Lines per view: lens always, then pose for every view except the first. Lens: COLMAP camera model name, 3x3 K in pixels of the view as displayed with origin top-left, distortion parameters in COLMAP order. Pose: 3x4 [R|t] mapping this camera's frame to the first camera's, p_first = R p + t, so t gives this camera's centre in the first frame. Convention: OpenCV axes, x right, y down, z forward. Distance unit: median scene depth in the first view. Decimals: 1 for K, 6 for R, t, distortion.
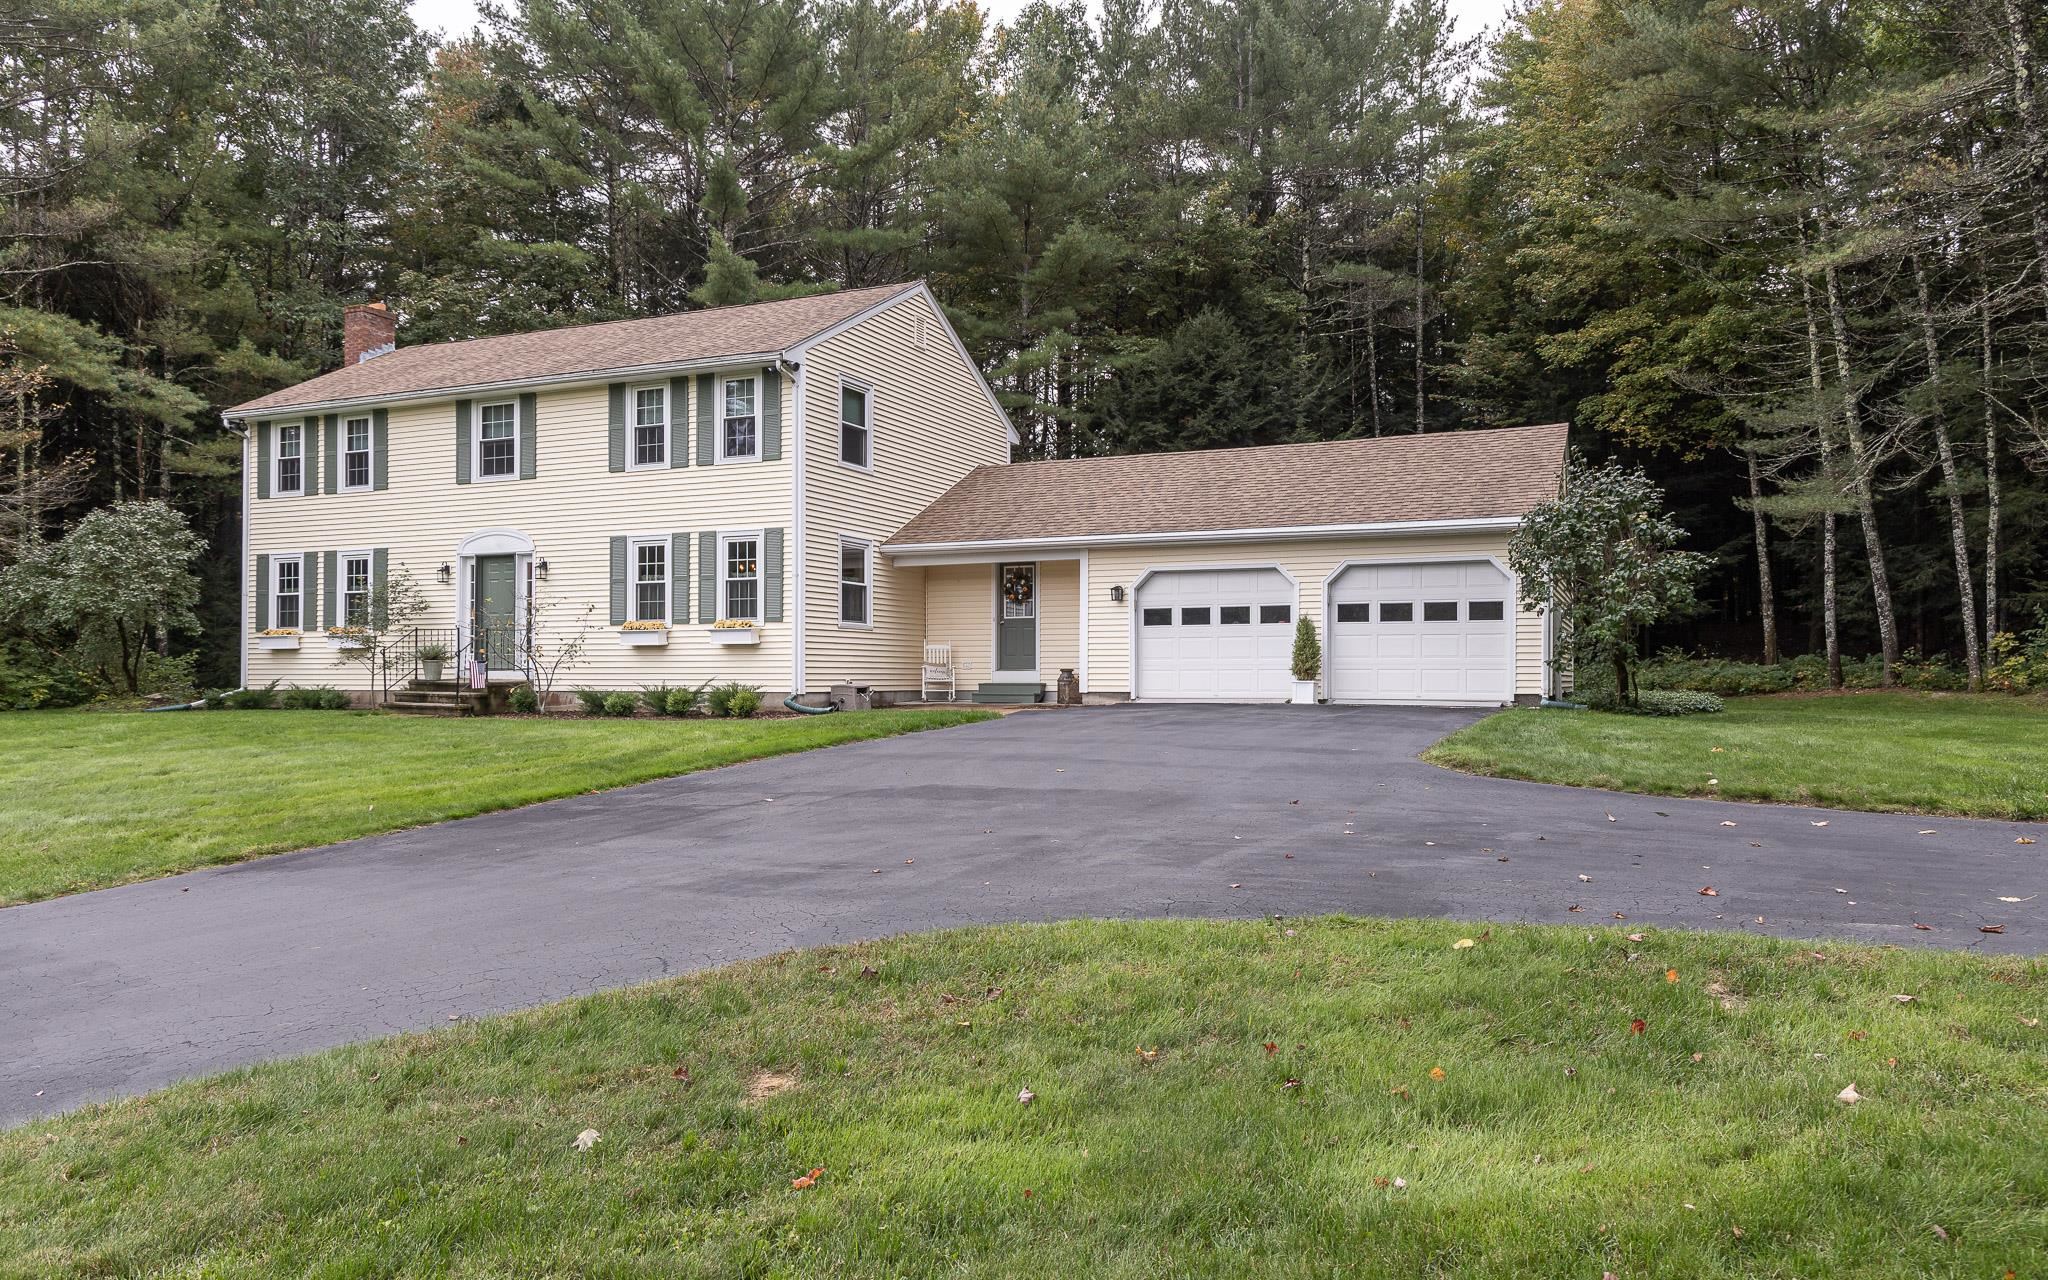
lens RADIAL K [[1438.9, 0, 1024.0], [0, 1438.9, 640.0], [0, 0, 1]] dist [0.004037, 0.000609]
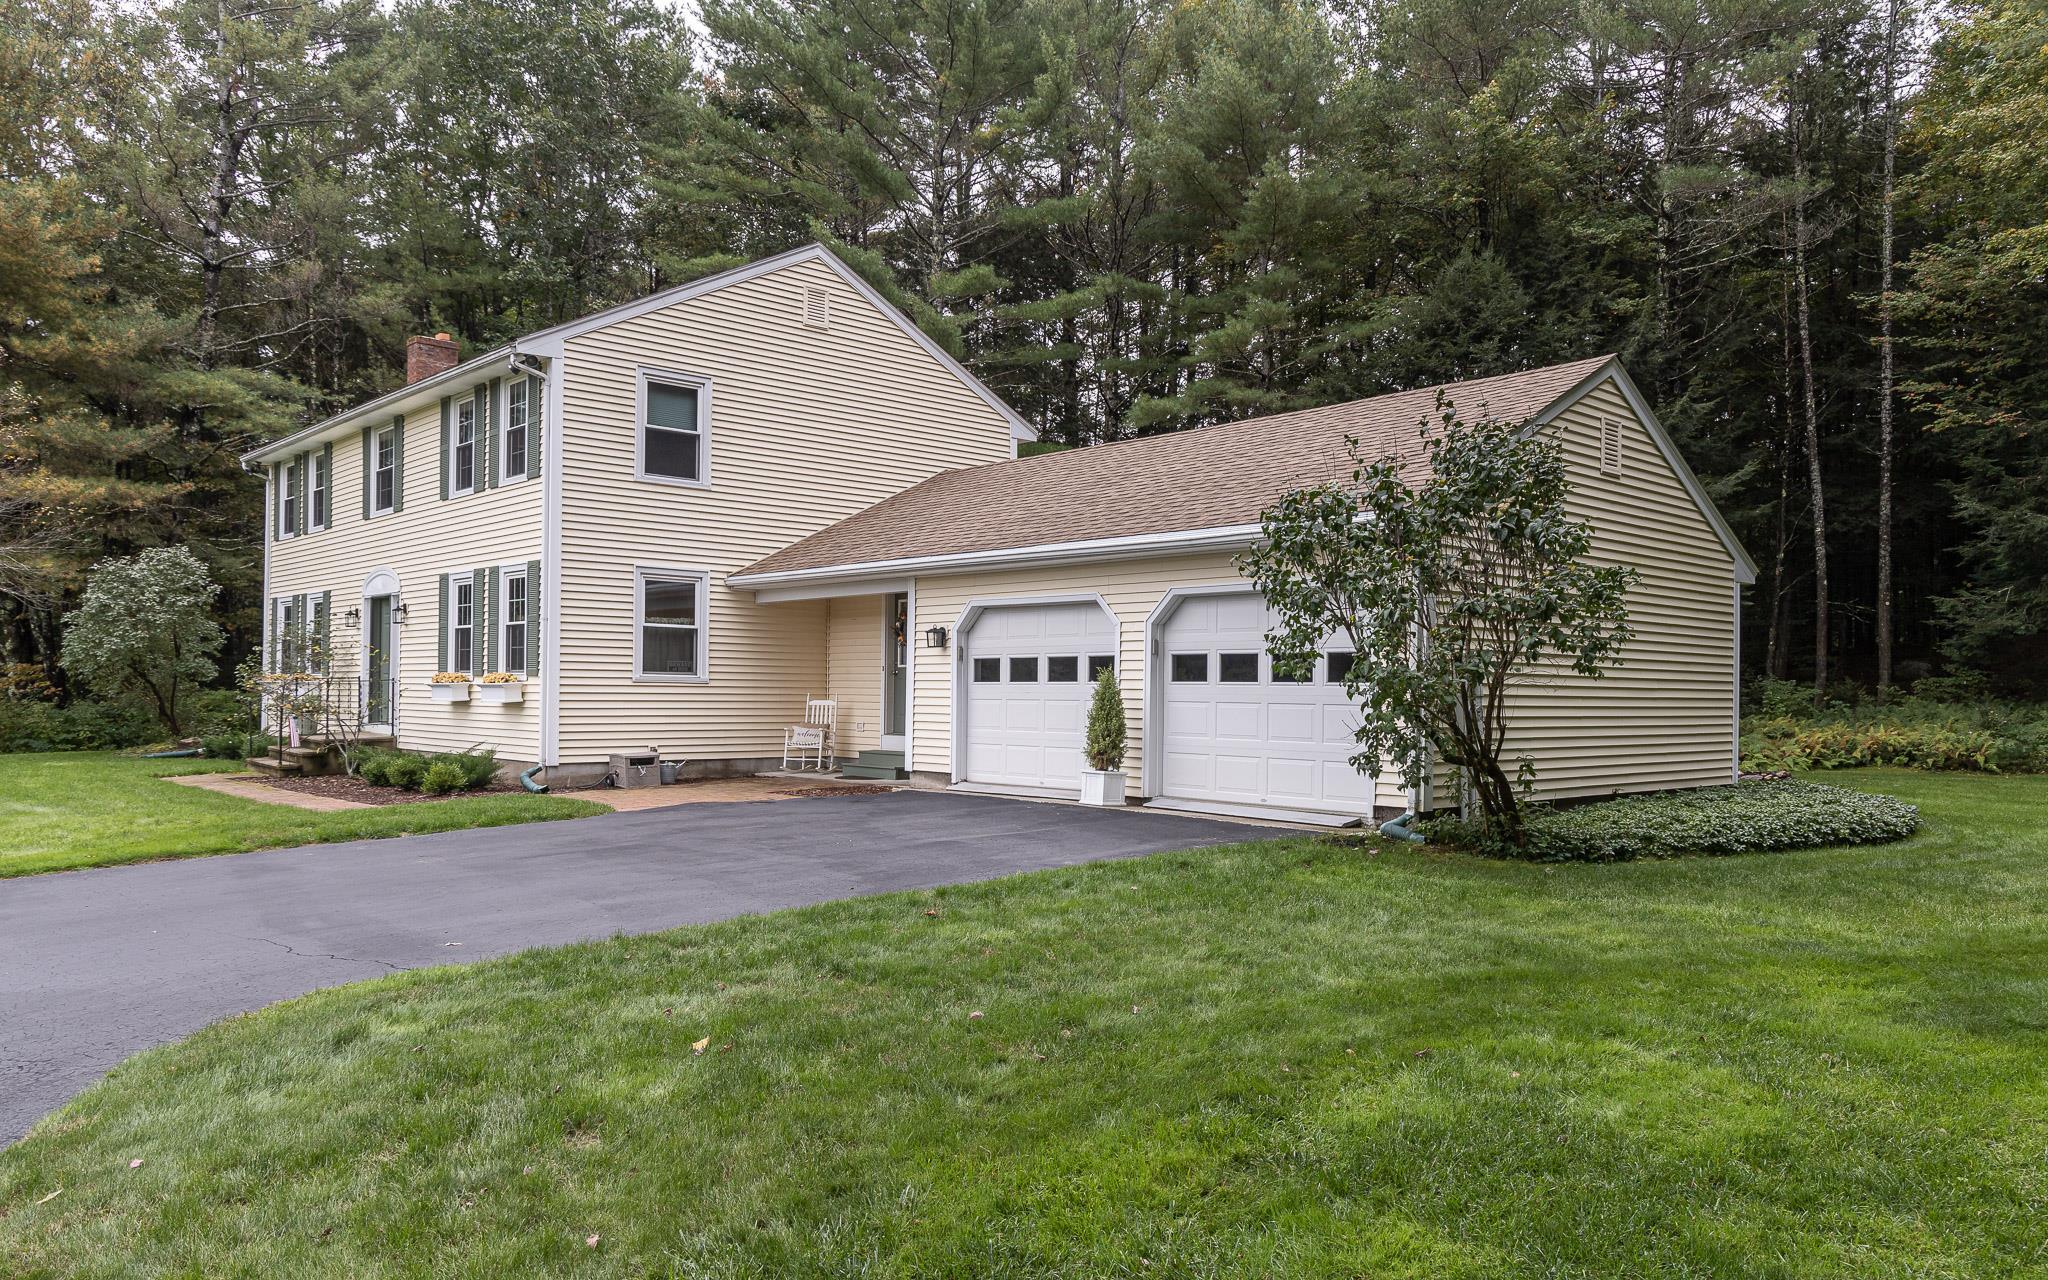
lens RADIAL K [[1509.6, 0, 1024.0], [0, 1509.6, 640.0], [0, 0, 1]] dist [0.005931, 0.000605]
pose [[0.914247, -0.003896, -0.405140, 0.409667], [-0.002477, 0.999881, -0.015205, -0.019394], [0.405151, 0.014905, 0.914128, 0.314840]]
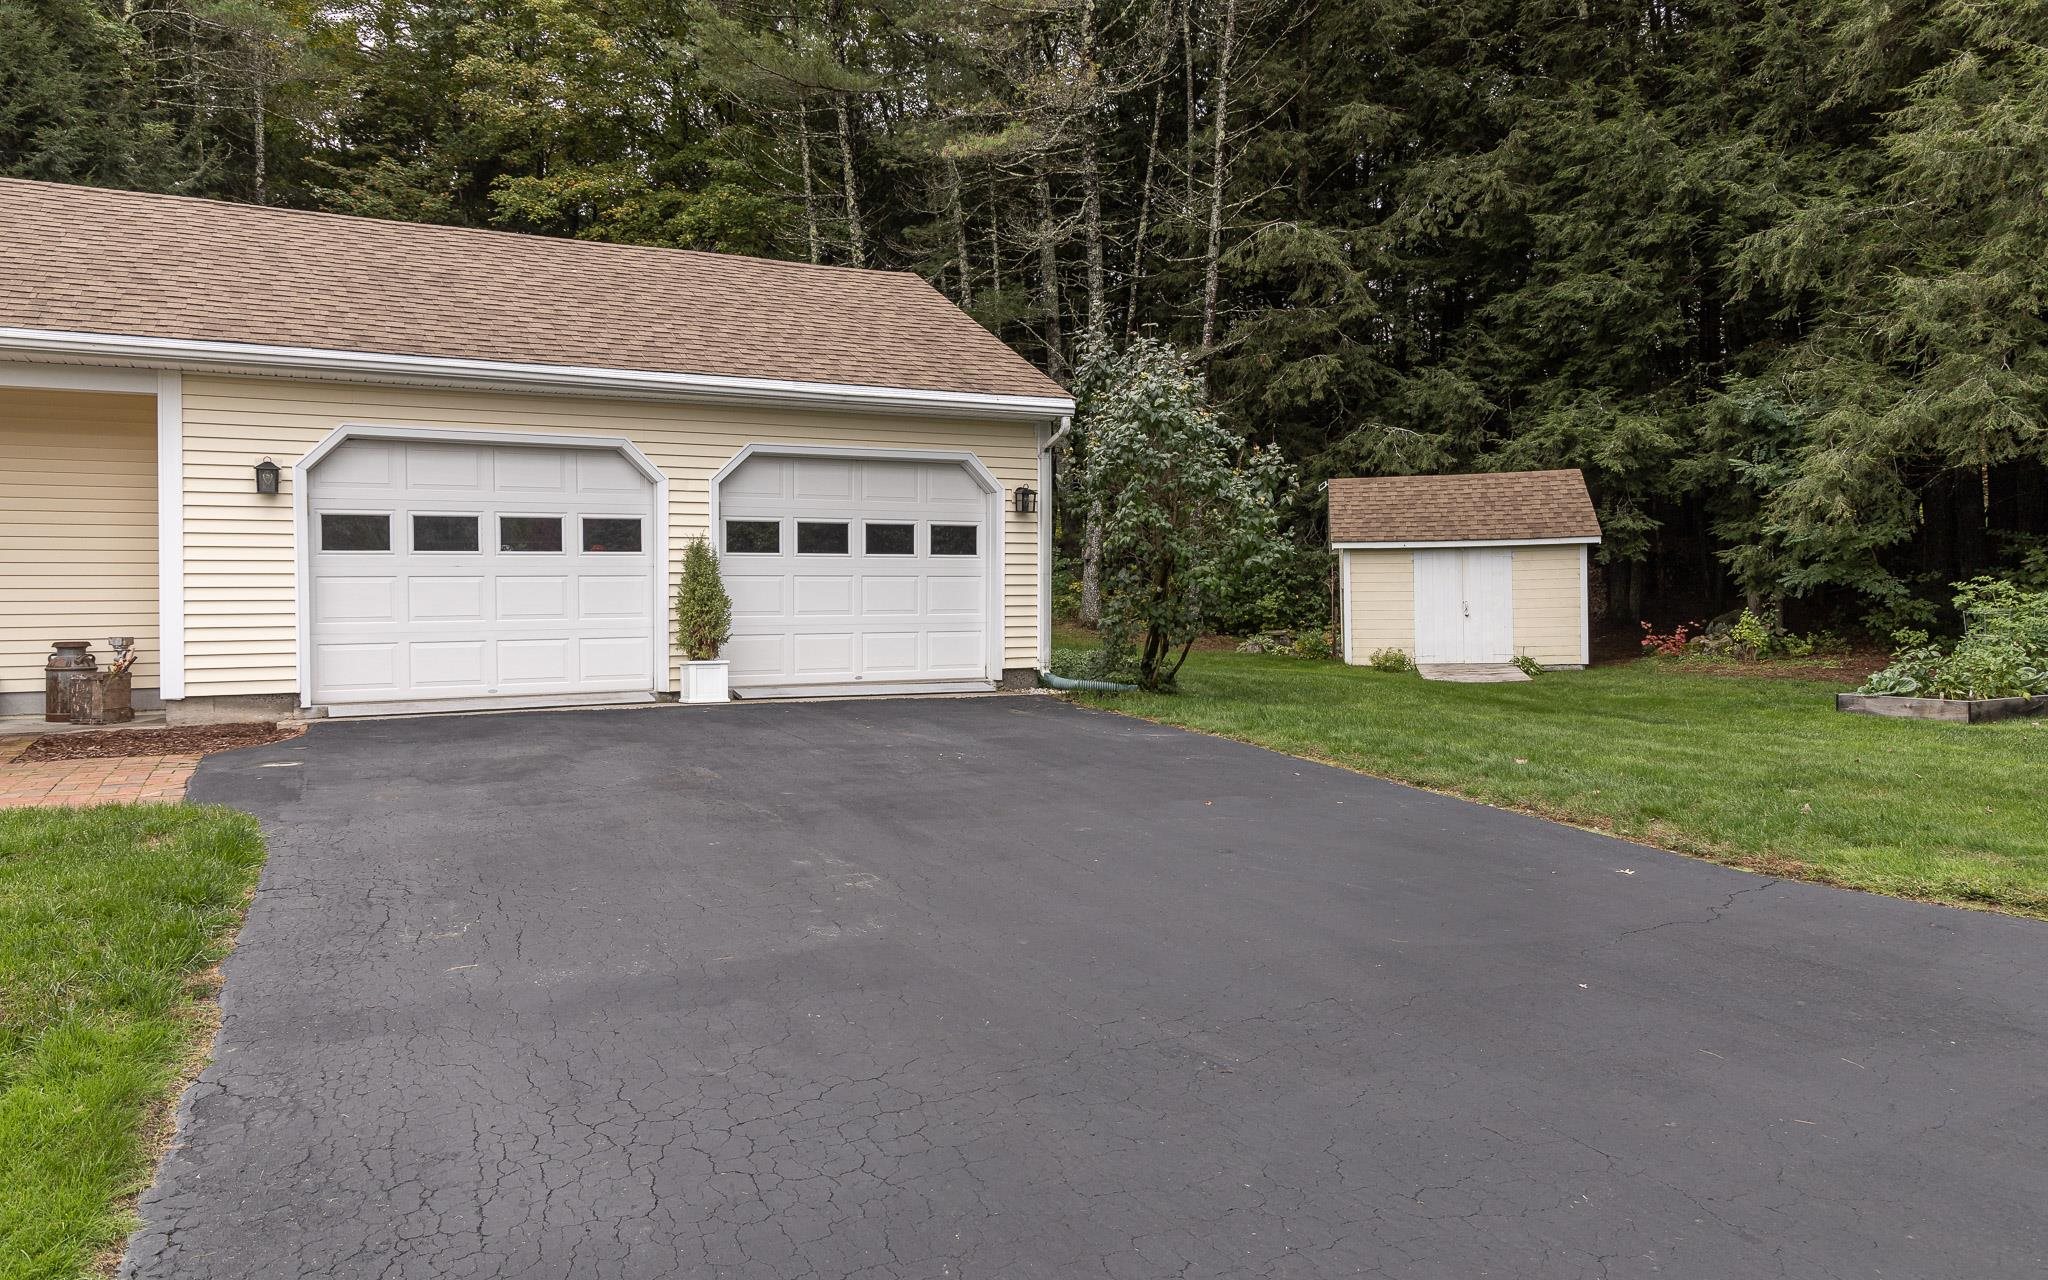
lens RADIAL K [[1390.9, 0, 1022.3], [0, 1390.9, 609.6], [0, 0, 1]] dist [0.005376, 0.001595]
pose [[0.602456, -0.018006, 0.797949, -0.143359], [-0.018843, 0.999146, 0.036772, -0.011355], [-0.797930, -0.037189, 0.601602, 0.533799]]
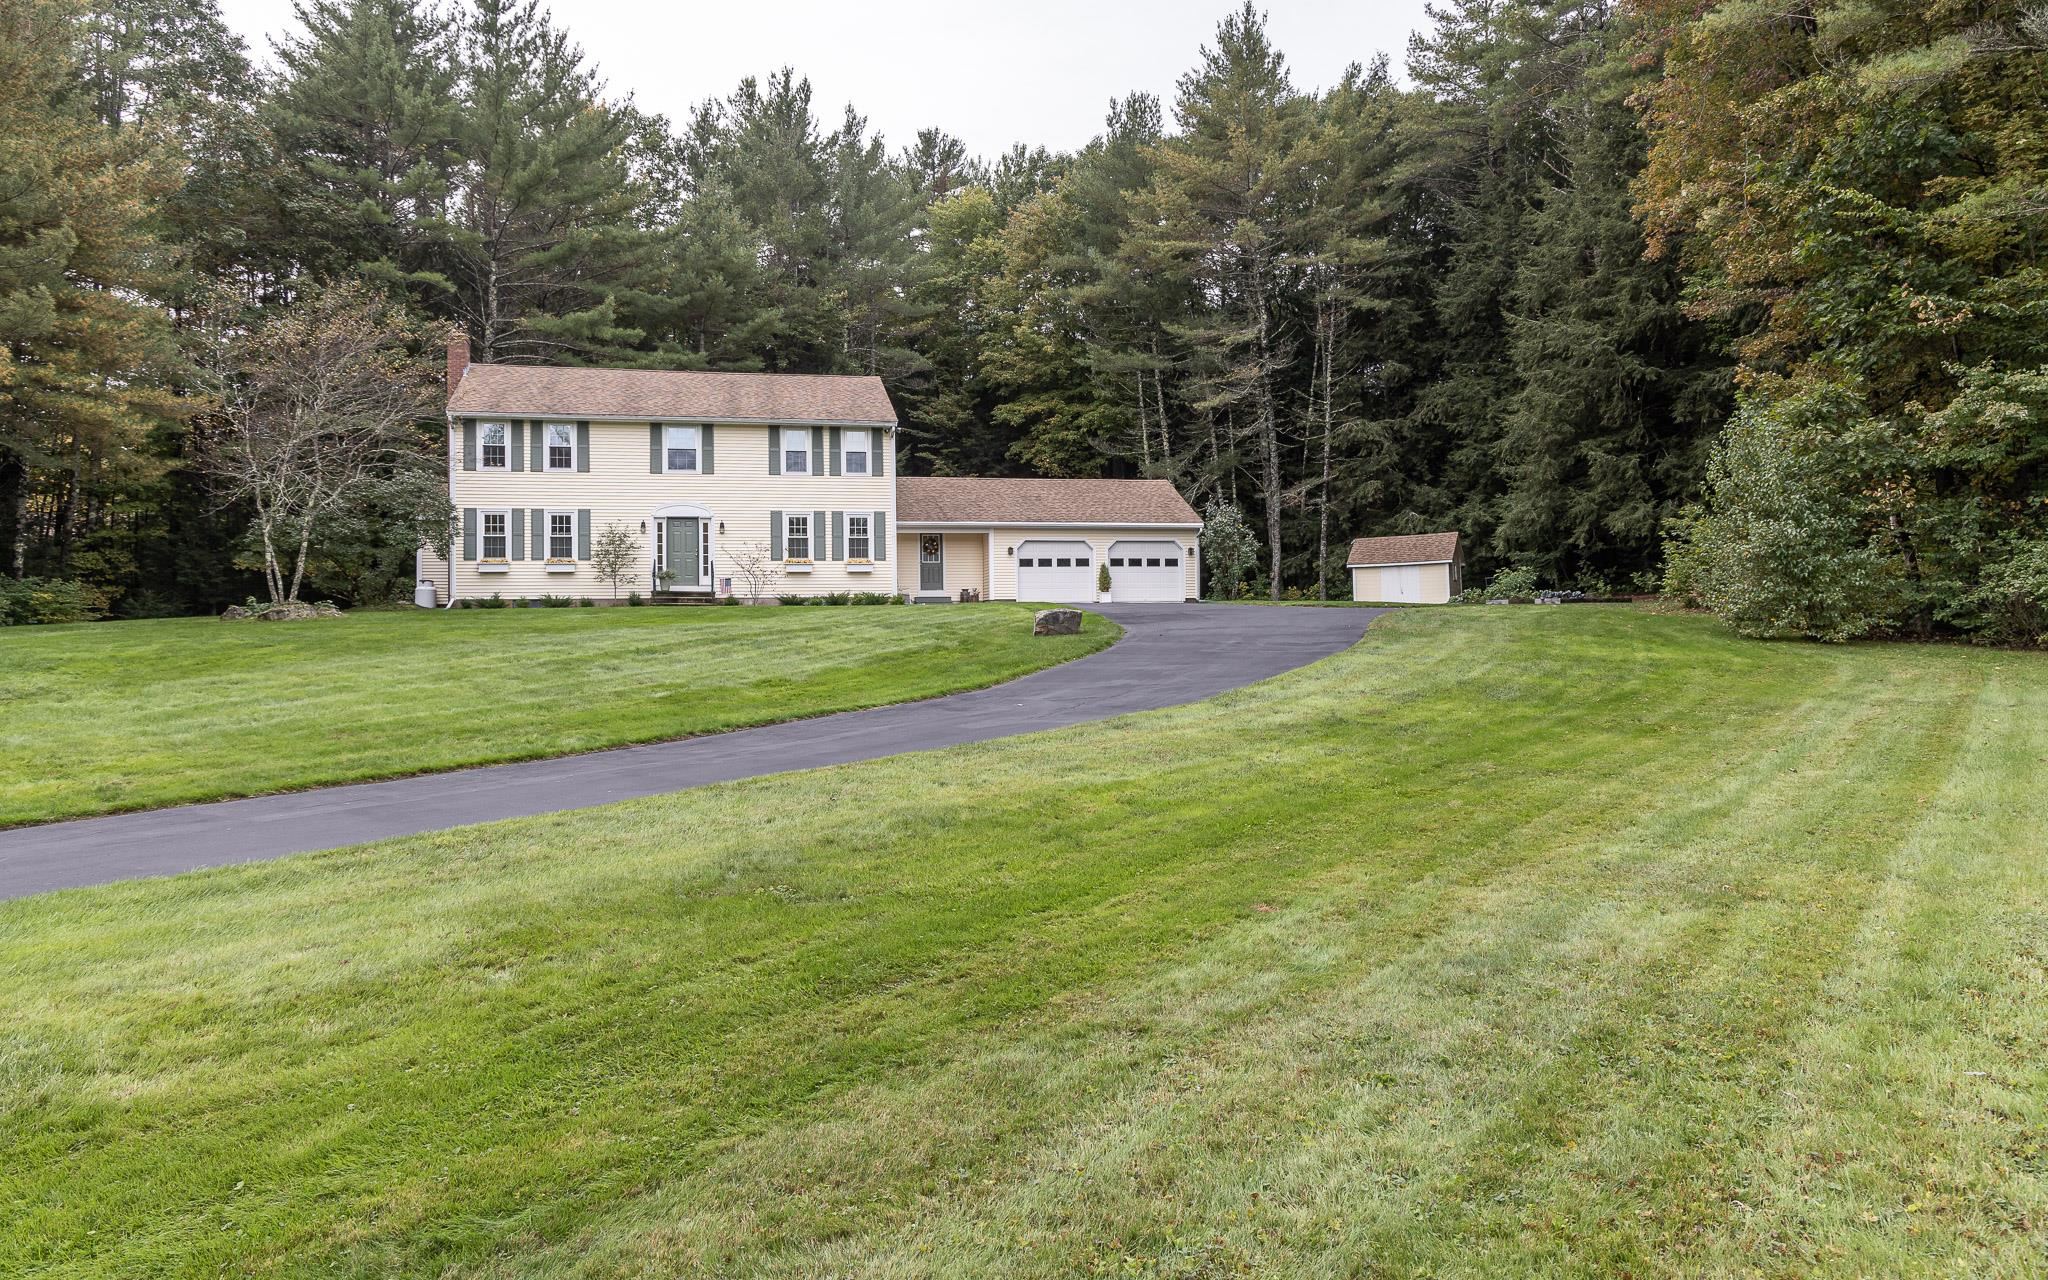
lens RADIAL K [[1438.9, 0, 1024.0], [0, 1438.9, 640.0], [0, 0, 1]] dist [0.004037, 0.000609]
pose [[0.783472, -0.010008, 0.621347, -1.185368], [-0.003428, 0.999785, 0.020426, 0.052507], [-0.621418, -0.018133, 0.783269, -0.617592]]
